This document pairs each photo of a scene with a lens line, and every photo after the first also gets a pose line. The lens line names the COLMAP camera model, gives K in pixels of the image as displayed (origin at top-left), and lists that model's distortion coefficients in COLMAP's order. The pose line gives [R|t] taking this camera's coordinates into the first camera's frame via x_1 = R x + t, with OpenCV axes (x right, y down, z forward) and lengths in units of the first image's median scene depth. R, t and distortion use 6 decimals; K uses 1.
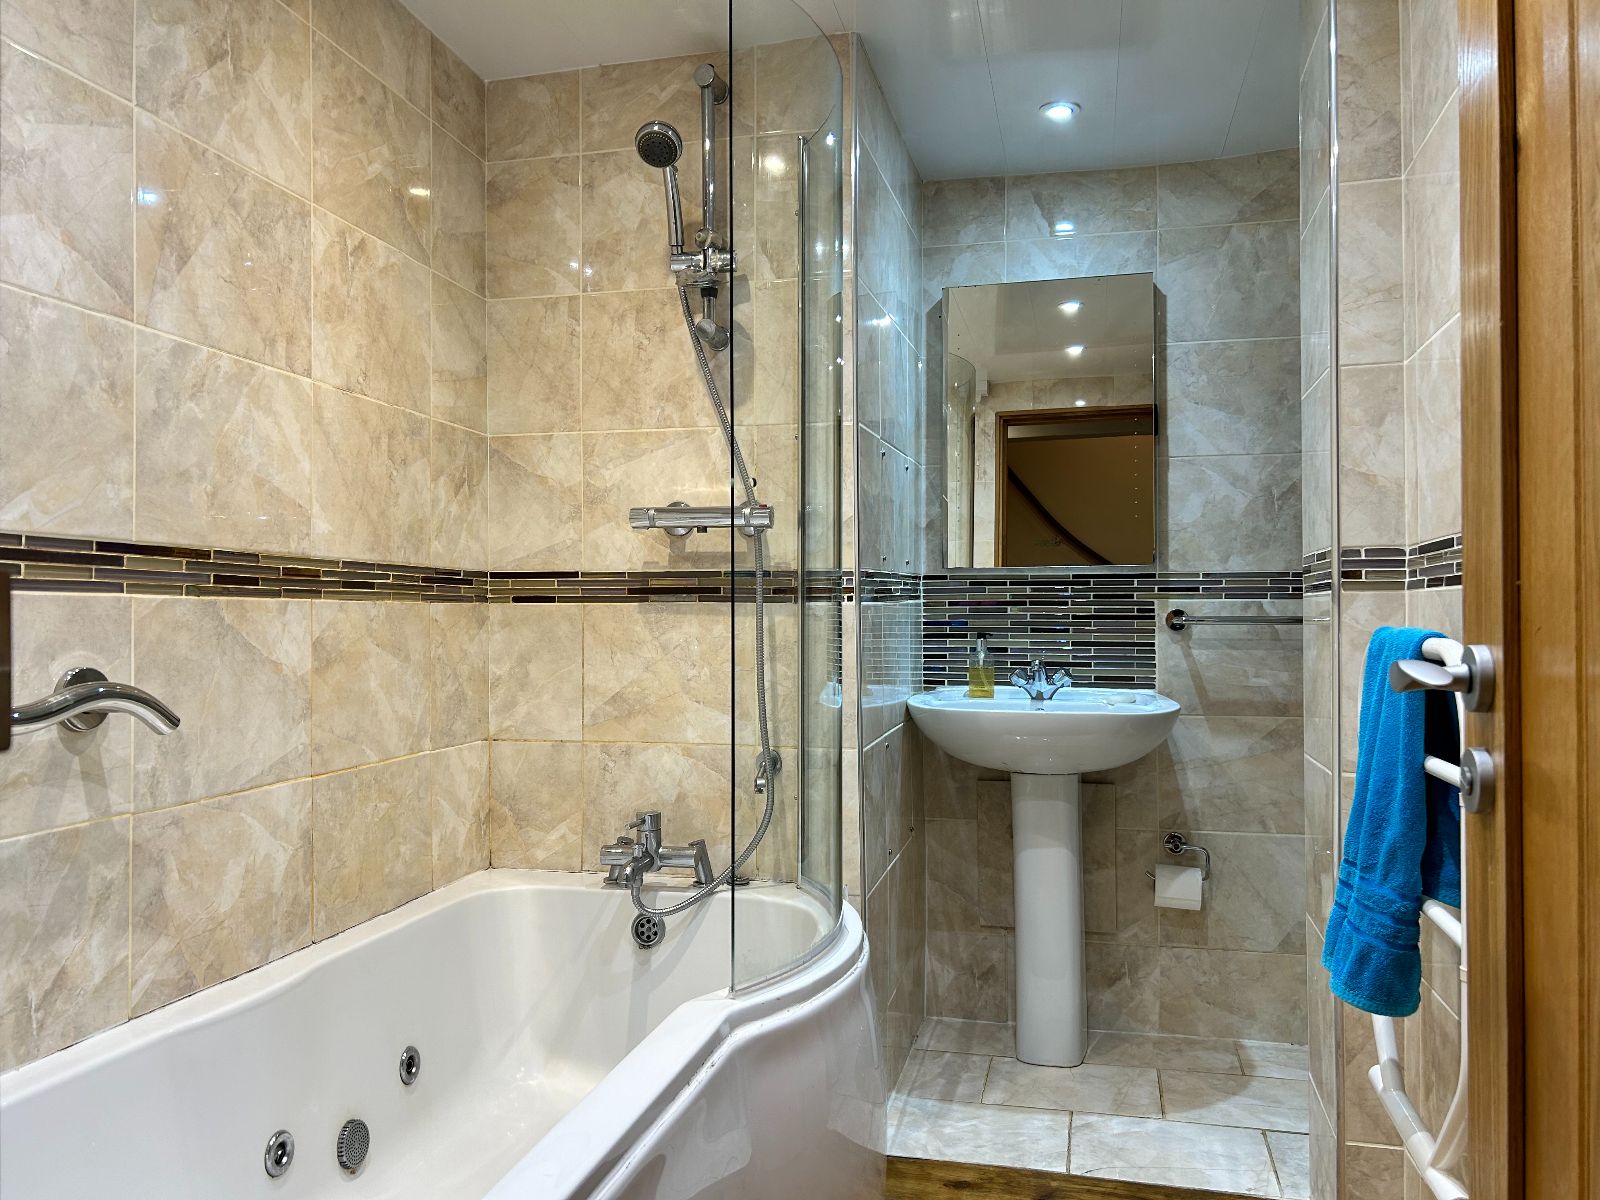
lens RADIAL K [[1206.7, 0, 796.6], [0, 1206.7, 597.6], [0, 0, 1]] dist [0.052712, -0.039485]
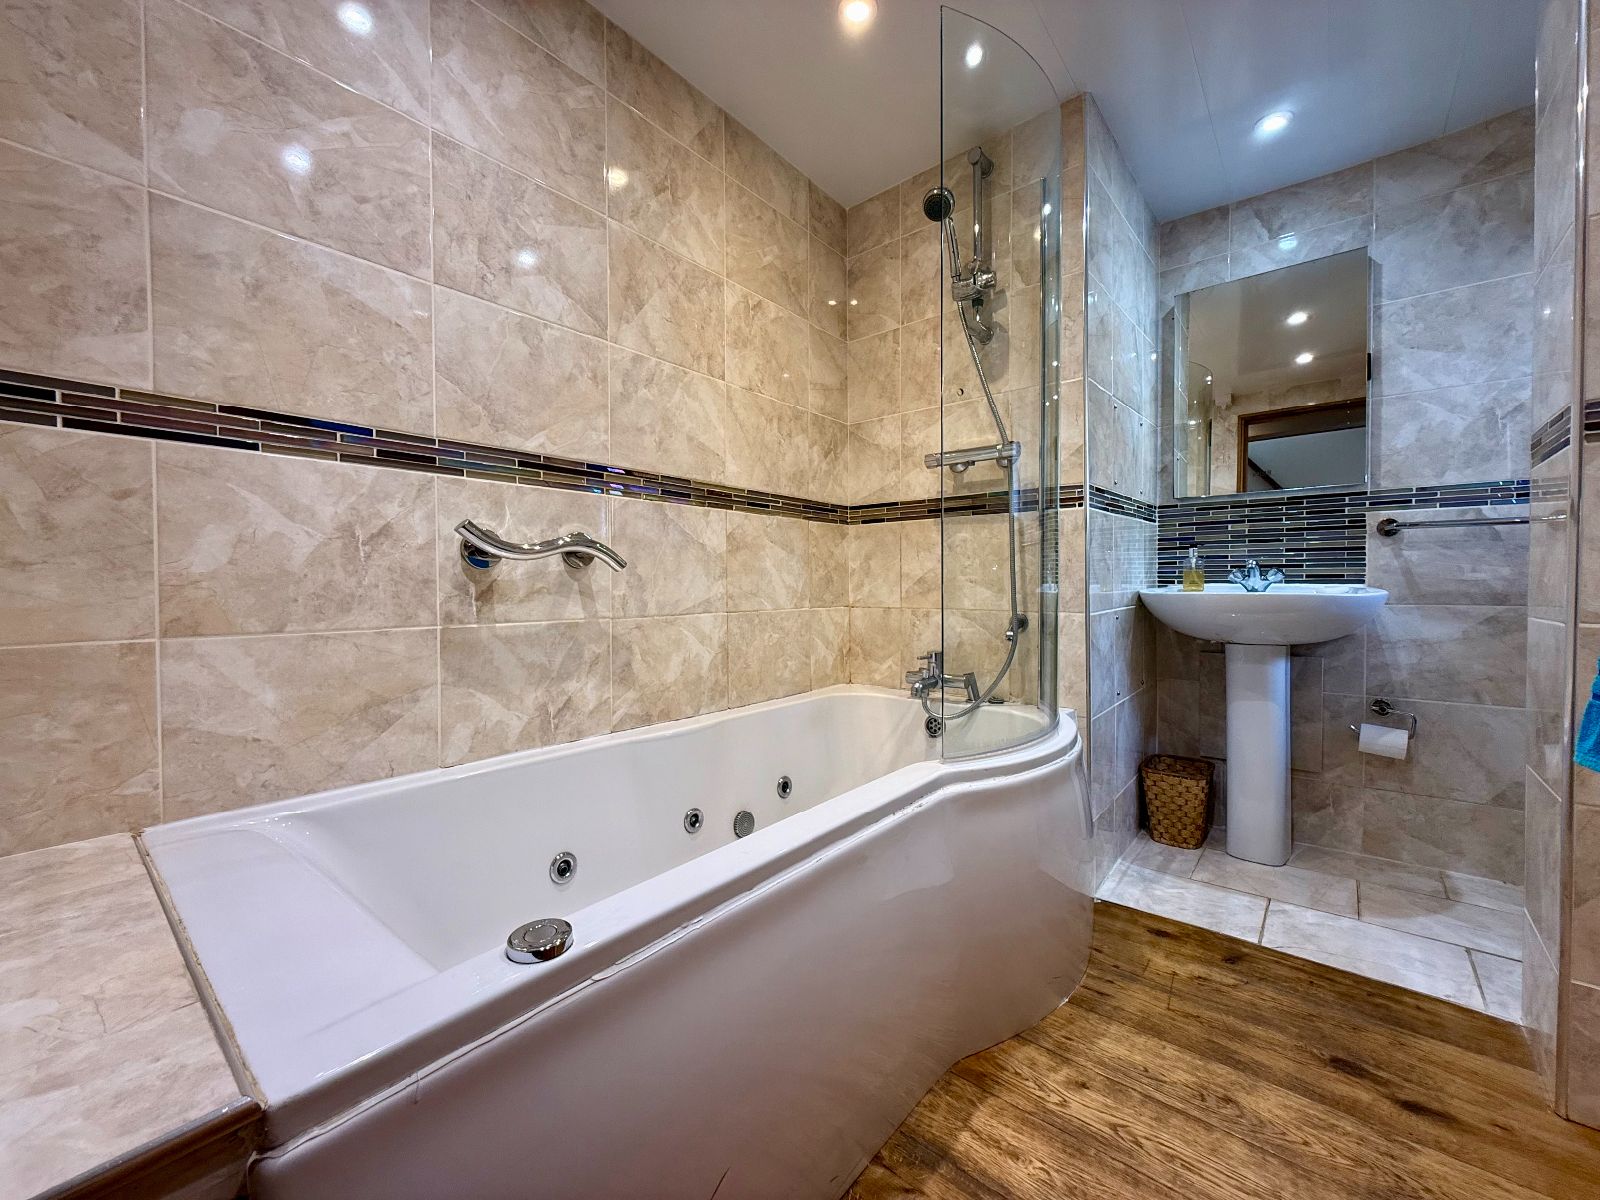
lens RADIAL K [[638.8, 0, 805.1], [0, 638.8, 595.8], [0, 0, 1]] dist [0.000298, 0.001402]
pose [[0.899426, 0.006764, -0.437020, 0.079806], [0.007574, 0.999489, 0.031057, 0.077405], [0.437007, -0.031244, 0.898916, 0.188595]]
